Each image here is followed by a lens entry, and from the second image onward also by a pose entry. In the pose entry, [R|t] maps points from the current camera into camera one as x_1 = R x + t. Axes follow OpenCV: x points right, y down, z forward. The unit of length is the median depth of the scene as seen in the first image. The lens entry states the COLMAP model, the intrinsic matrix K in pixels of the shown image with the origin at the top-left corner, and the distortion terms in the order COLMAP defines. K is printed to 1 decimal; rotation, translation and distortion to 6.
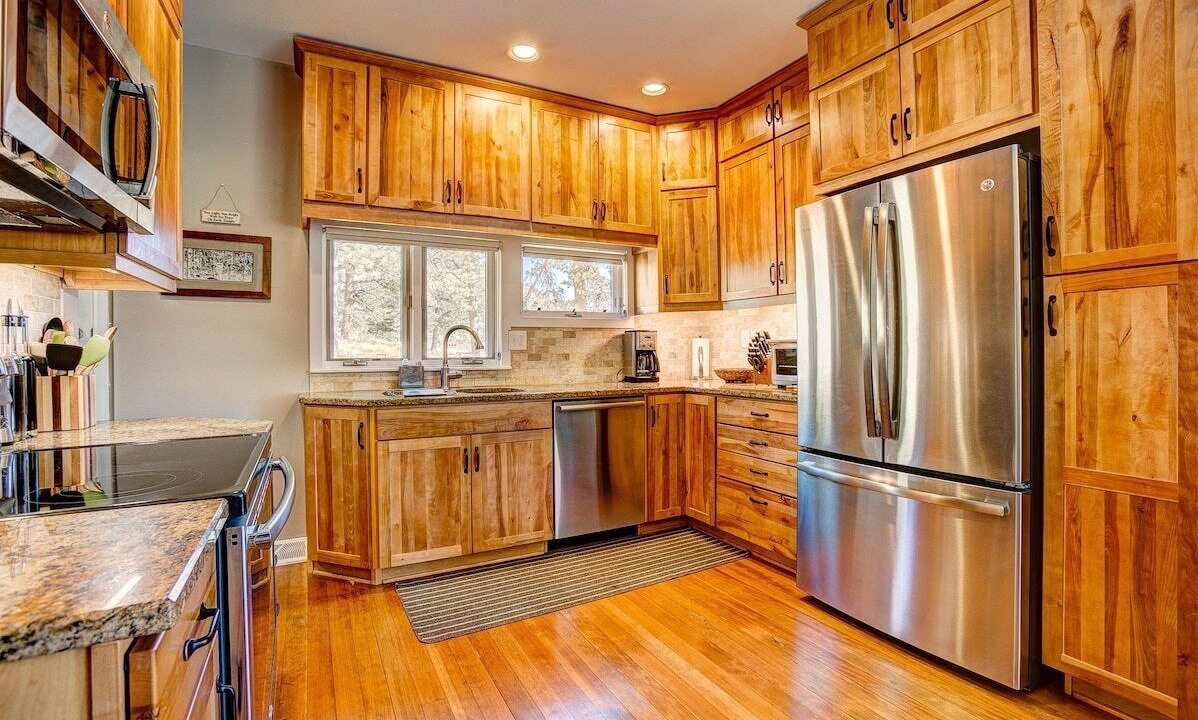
lens RADIAL K [[540.7, 0, 599.0], [0, 540.7, 360.0], [0, 0, 1]] dist [-0.028722, 0.000074]
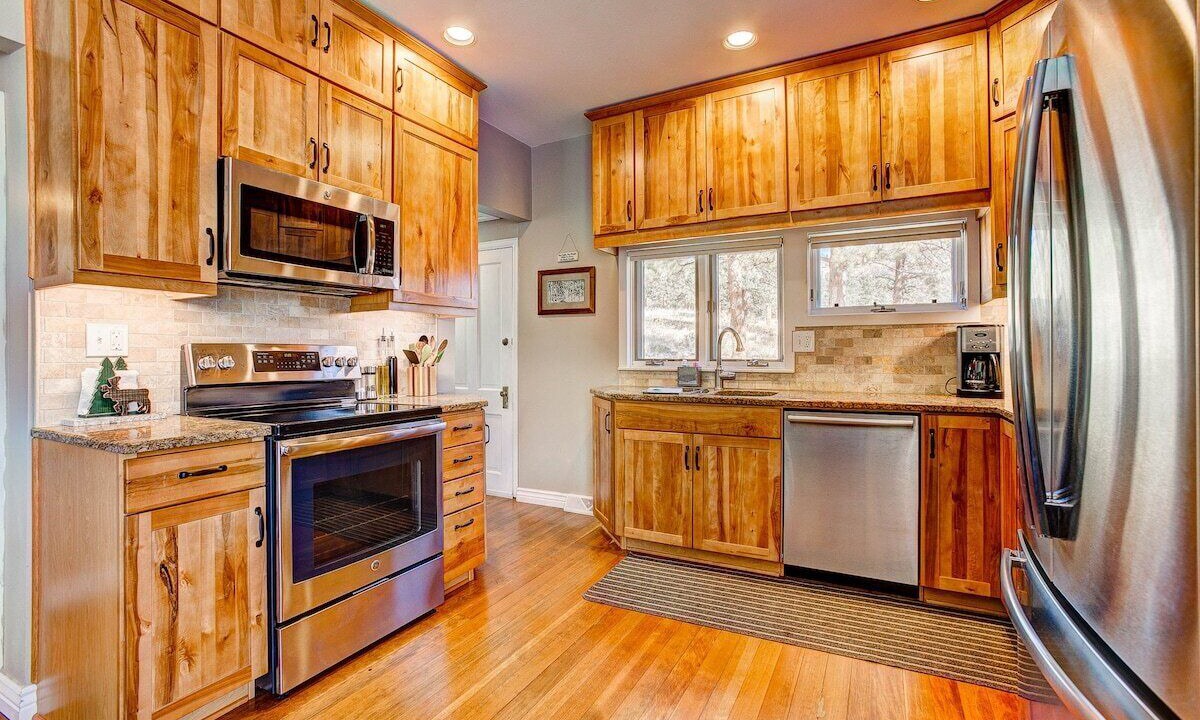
lens RADIAL K [[549.2, 0, 616.8], [0, 549.2, 359.0], [0, 0, 1]] dist [-0.001288, 0.000566]
pose [[0.581952, 0.014542, -0.813093, 0.503454], [-0.013408, 0.999876, 0.008286, -0.012083], [0.813113, 0.006080, 0.582075, 0.244114]]
